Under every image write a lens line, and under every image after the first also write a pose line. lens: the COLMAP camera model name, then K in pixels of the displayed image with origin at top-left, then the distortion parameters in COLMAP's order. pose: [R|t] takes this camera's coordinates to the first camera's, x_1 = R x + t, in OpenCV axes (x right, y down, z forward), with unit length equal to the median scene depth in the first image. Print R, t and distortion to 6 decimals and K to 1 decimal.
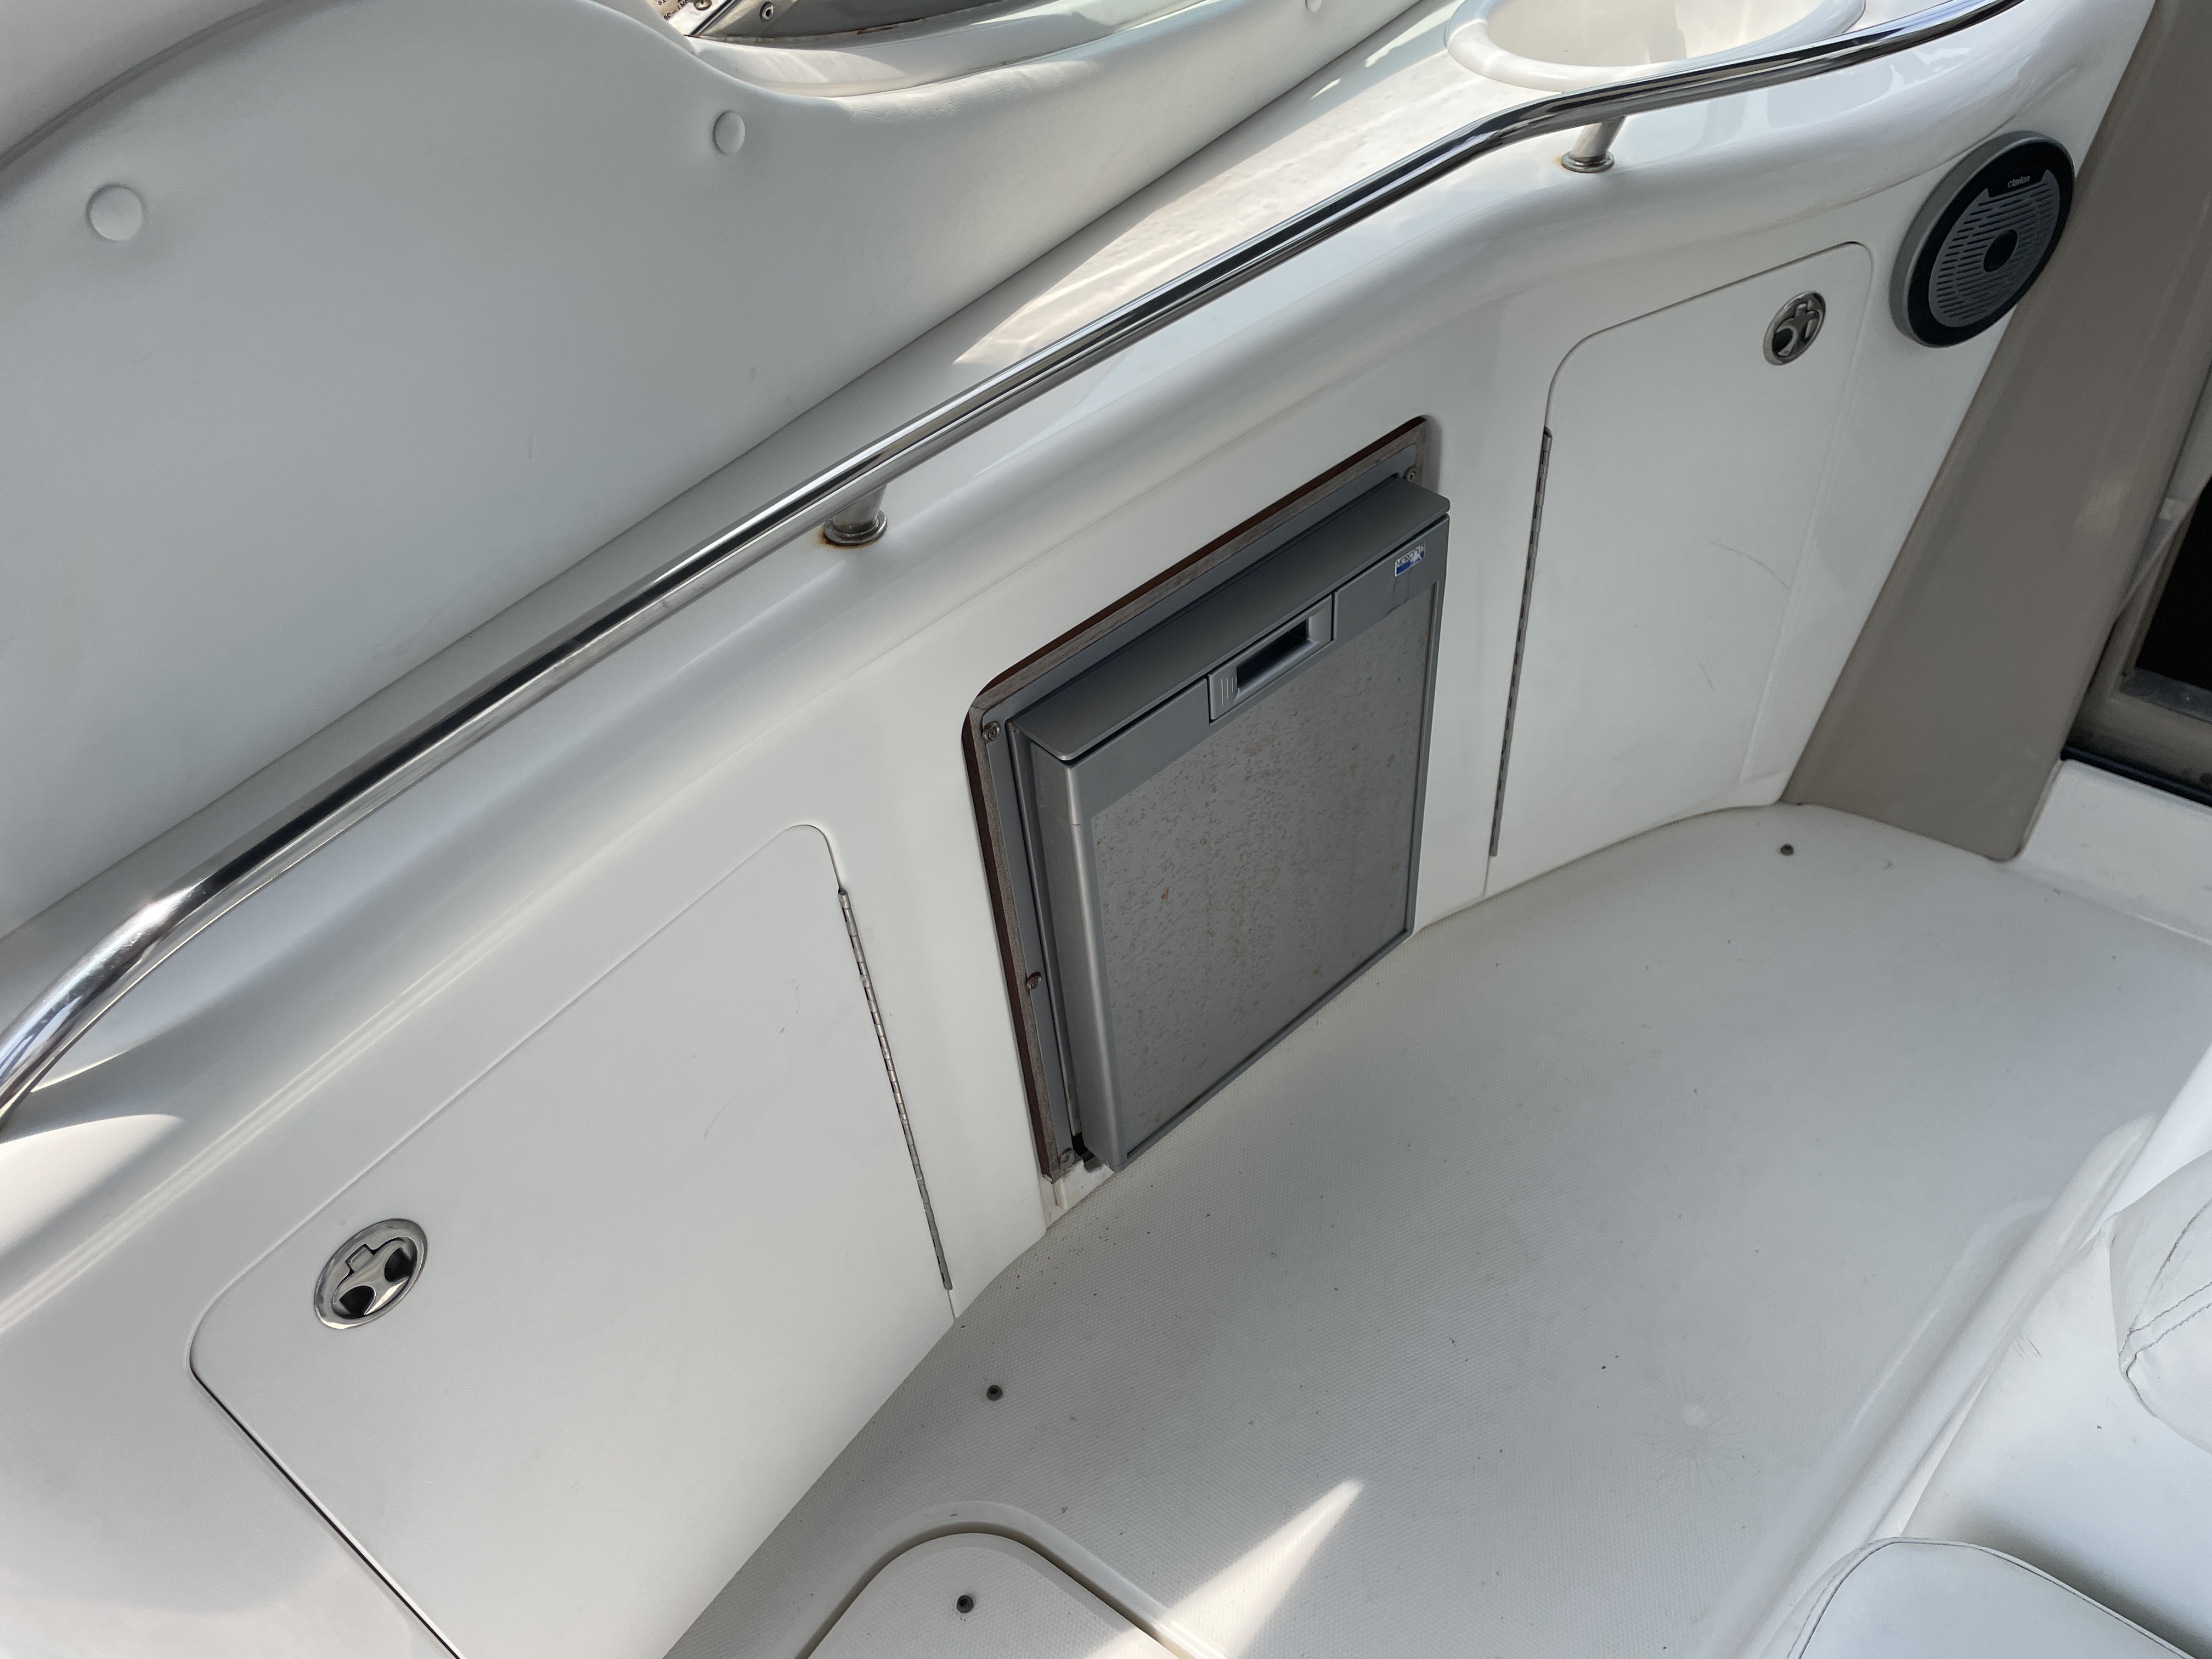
lens RADIAL K [[1606.0, 0, 1106.0], [0, 1606.0, 829.5], [0, 0, 1]] dist [0.045707, -0.086658]
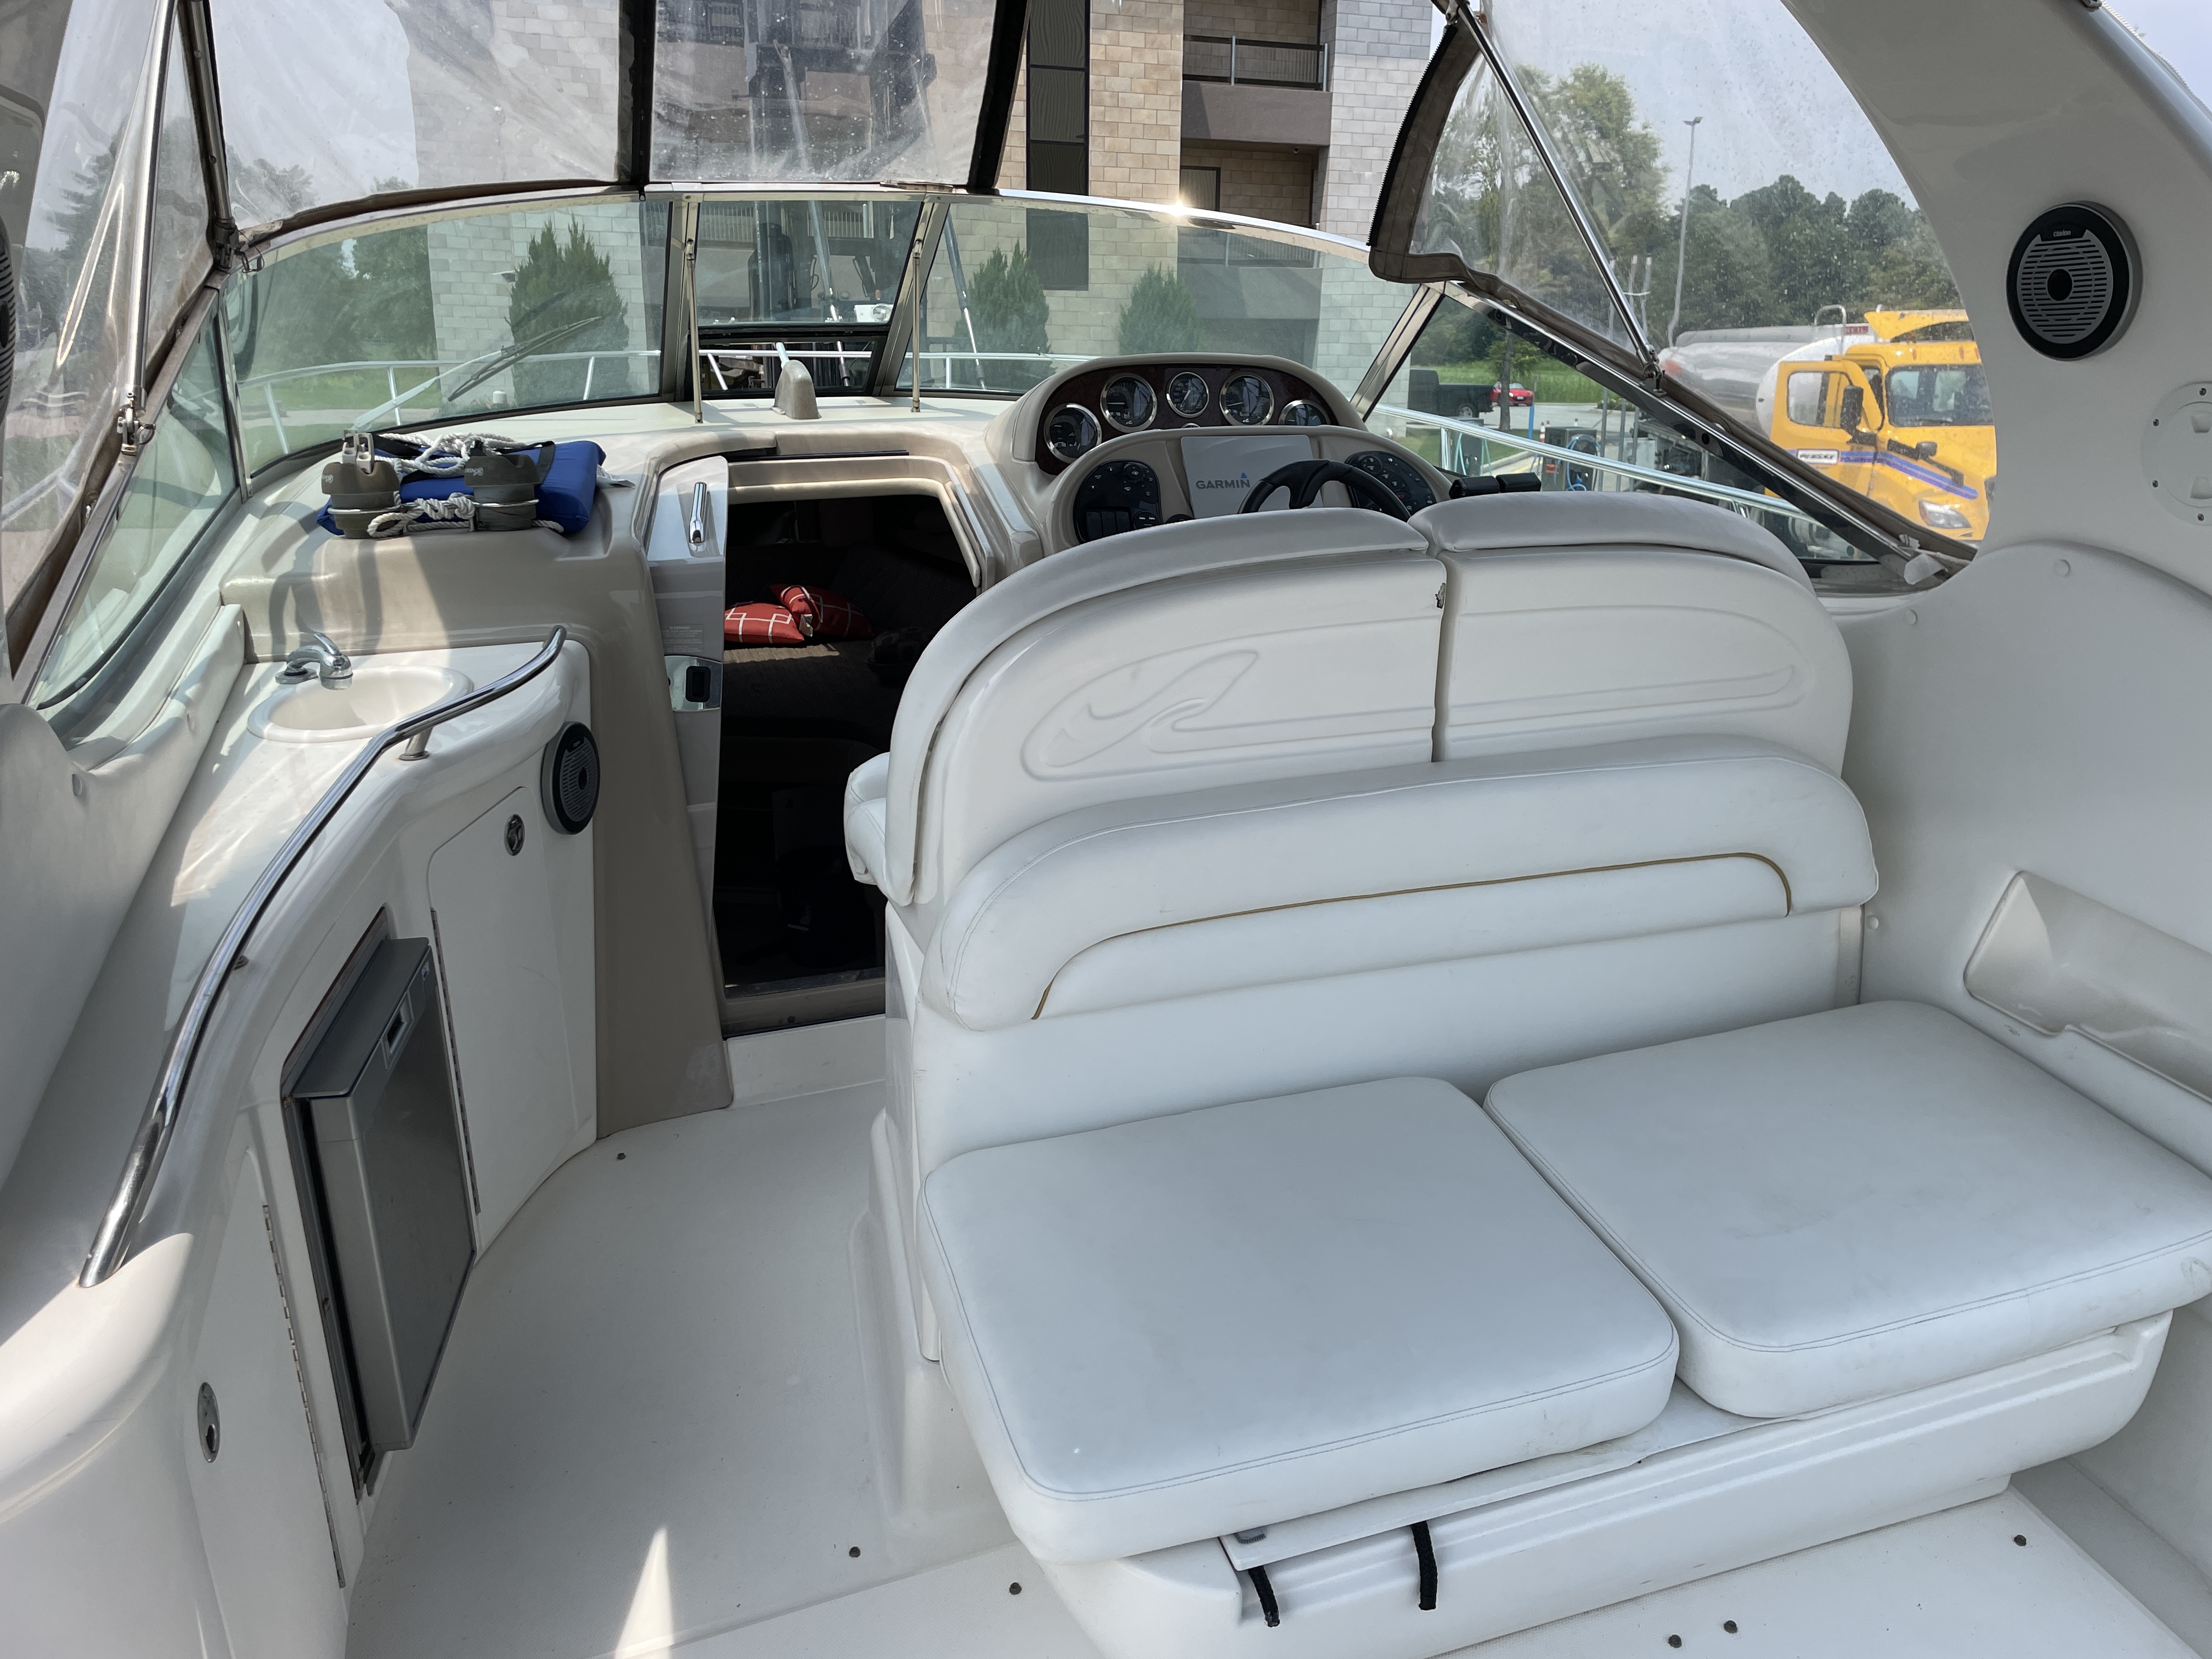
lens RADIAL K [[1606.0, 0, 1106.0], [0, 1606.0, 829.5], [0, 0, 1]] dist [0.045707, -0.086658]
pose [[0.532869, -0.217516, 0.817764, -0.696516], [0.557975, 0.816858, -0.146312, 0.318954], [-0.636171, 0.534257, 0.556647, -0.431098]]
